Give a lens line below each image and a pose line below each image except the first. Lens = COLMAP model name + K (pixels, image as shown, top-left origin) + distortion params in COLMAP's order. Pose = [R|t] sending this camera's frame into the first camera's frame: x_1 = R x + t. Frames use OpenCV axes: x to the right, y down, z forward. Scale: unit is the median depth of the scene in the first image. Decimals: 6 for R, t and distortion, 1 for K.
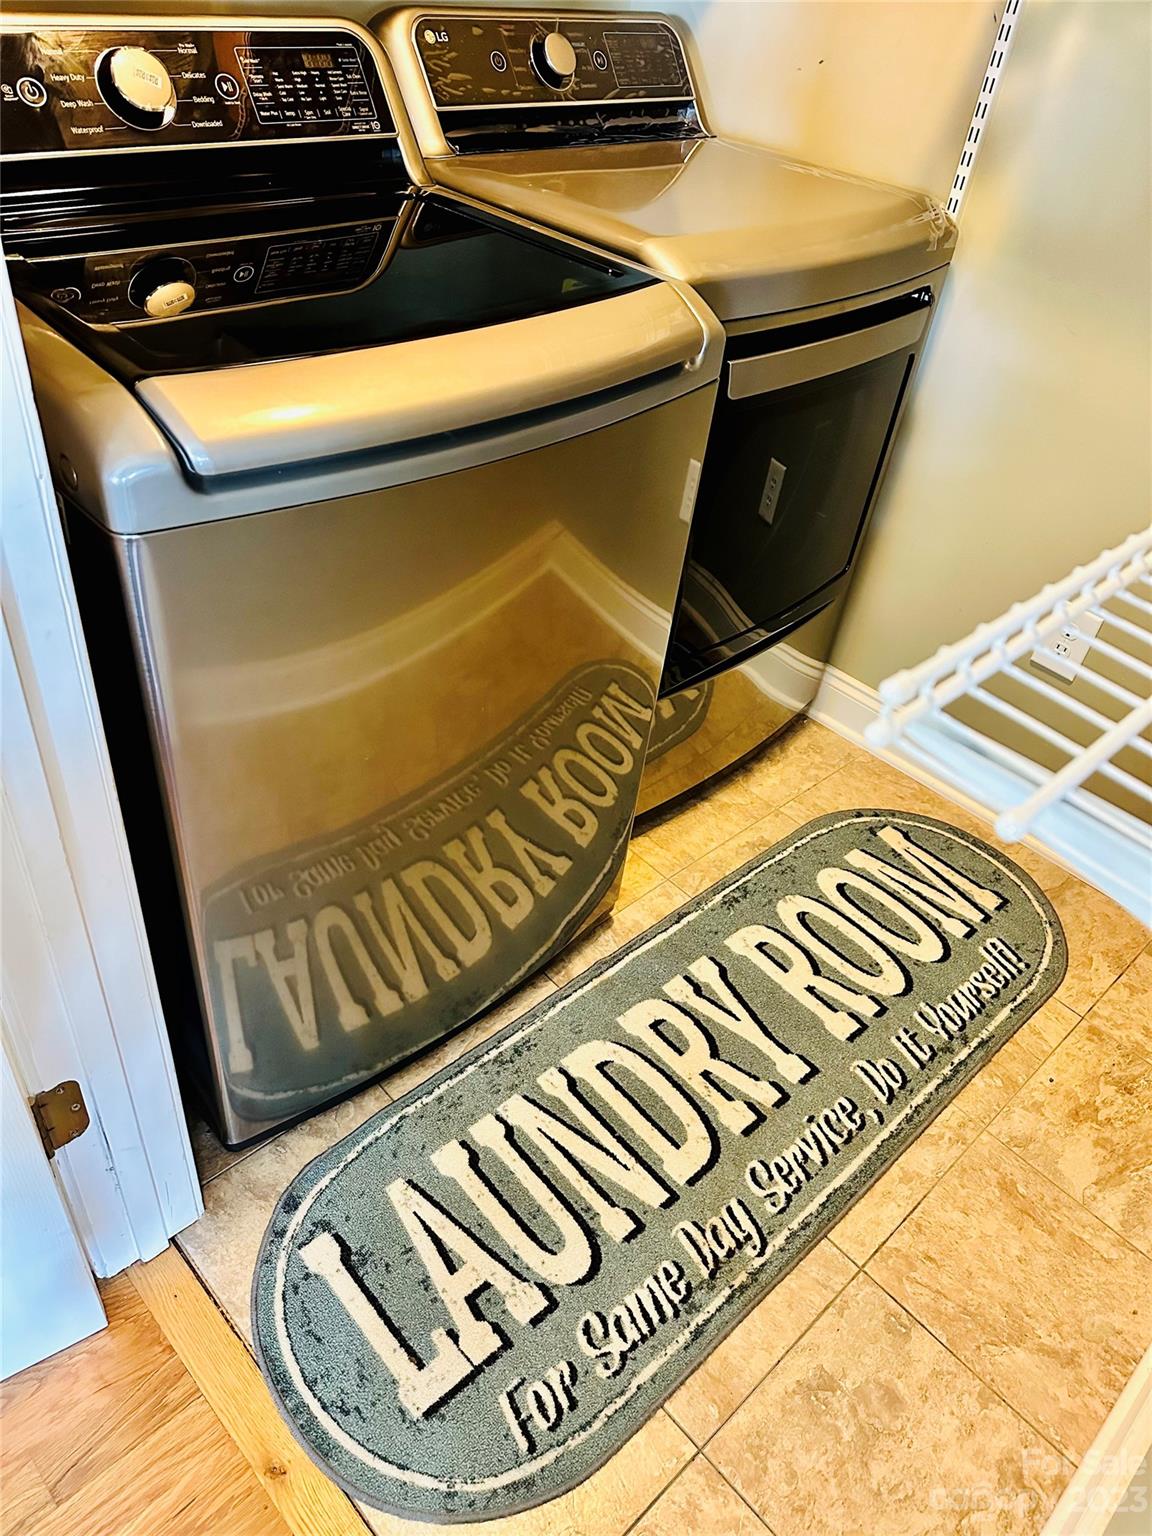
lens RADIAL K [[1088.1, 0, 574.1], [0, 1088.1, 752.9], [0, 0, 1]] dist [0.029442, -0.043731]
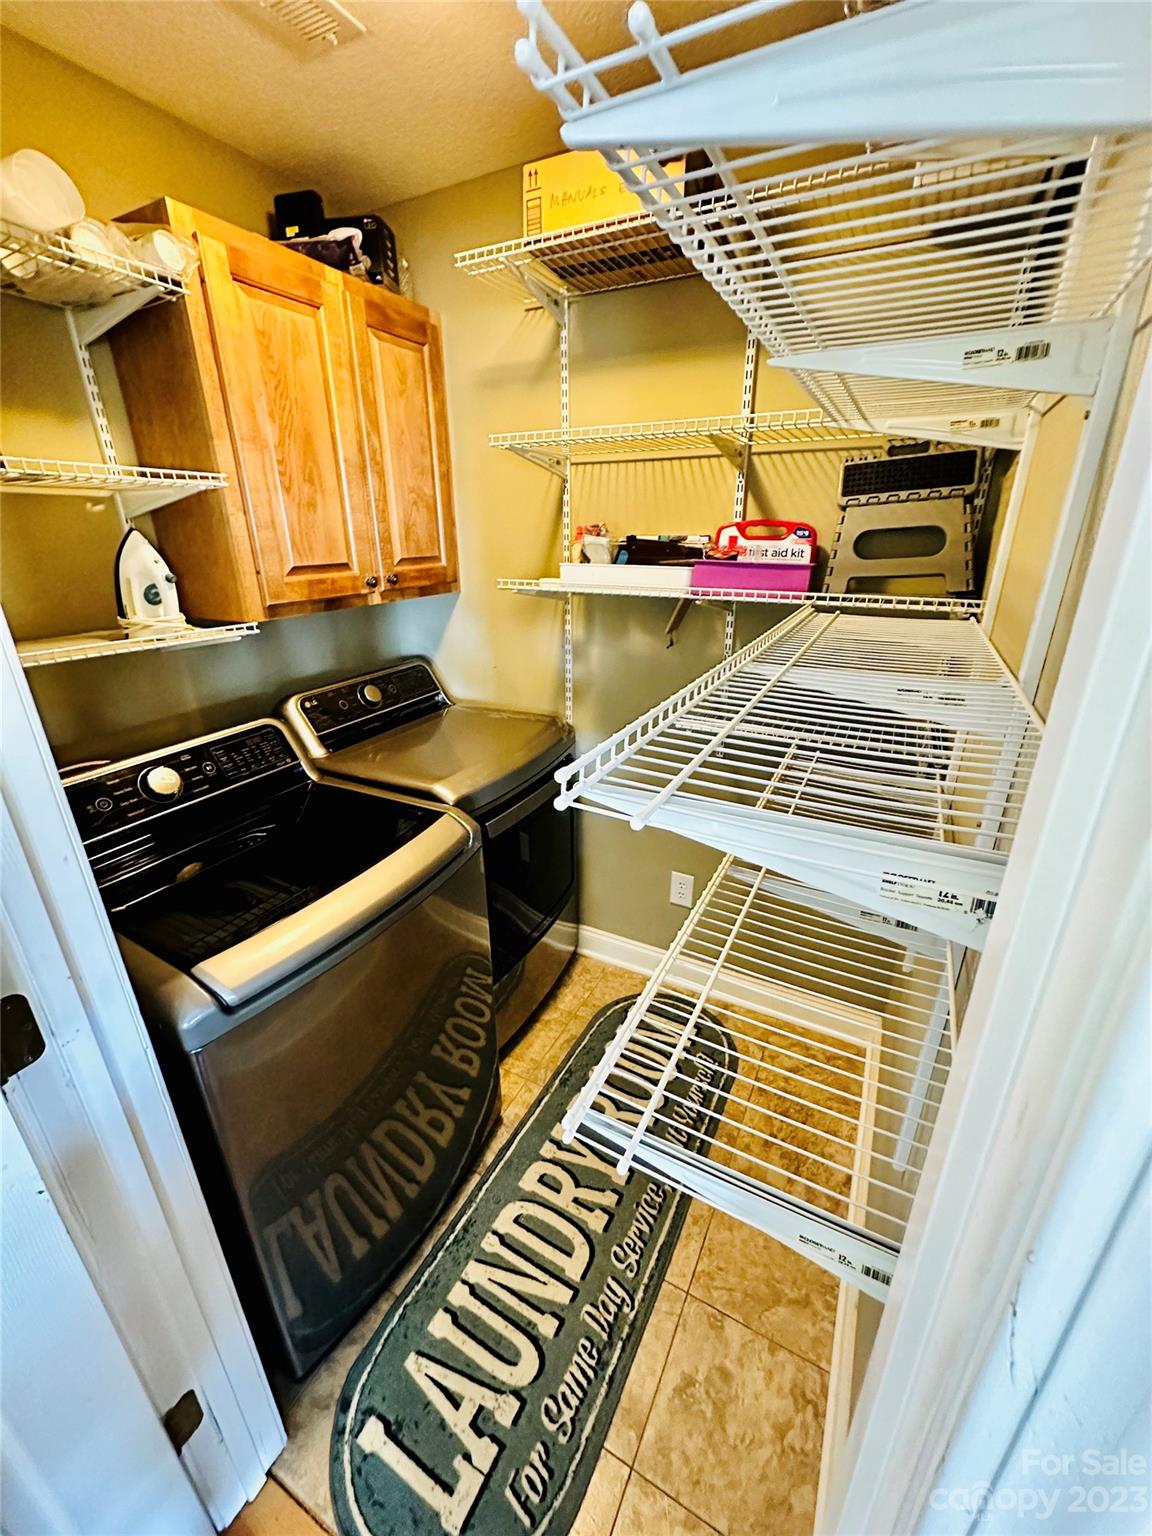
lens RADIAL K [[610.8, 0, 575.7], [0, 610.8, 762.2], [0, 0, 1]] dist [-0.007270, 0.000904]
pose [[0.942273, -0.221619, 0.251012, 0.034716], [0.286512, 0.921598, -0.261856, -0.104761], [-0.173300, 0.318658, 0.931893, -0.143847]]
